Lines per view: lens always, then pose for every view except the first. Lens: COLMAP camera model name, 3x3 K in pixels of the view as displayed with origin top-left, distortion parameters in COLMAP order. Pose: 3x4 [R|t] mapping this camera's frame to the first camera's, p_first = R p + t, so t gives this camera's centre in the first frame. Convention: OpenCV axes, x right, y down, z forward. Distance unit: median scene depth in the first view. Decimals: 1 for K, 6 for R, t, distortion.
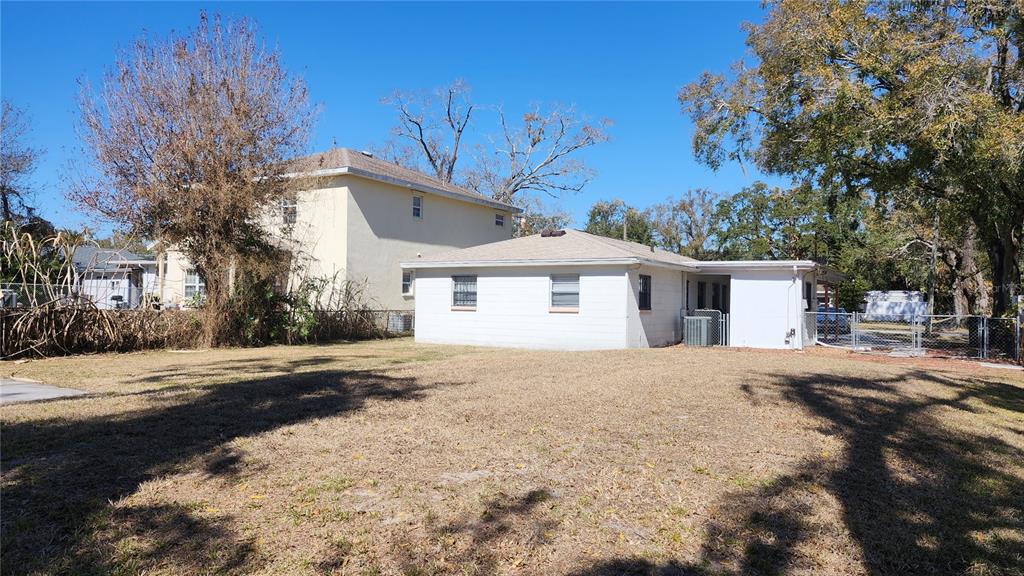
lens RADIAL K [[713.7, 0, 508.2], [0, 713.7, 288.3], [0, 0, 1]] dist [0.052565, -0.027453]
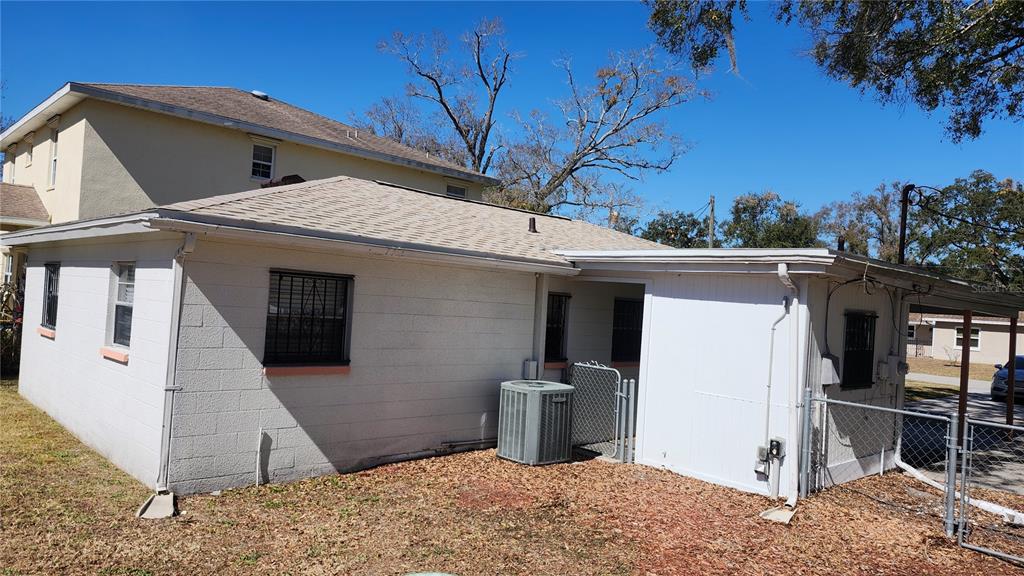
lens RADIAL K [[713.7, 0, 515.0], [0, 713.7, 289.7], [0, 0, 1]] dist [0.052565, -0.027453]
pose [[0.964114, 0.038631, -0.262665, 0.161217], [-0.040899, 0.999158, -0.003172, -0.005233], [0.262321, 0.013801, 0.964882, 0.277415]]
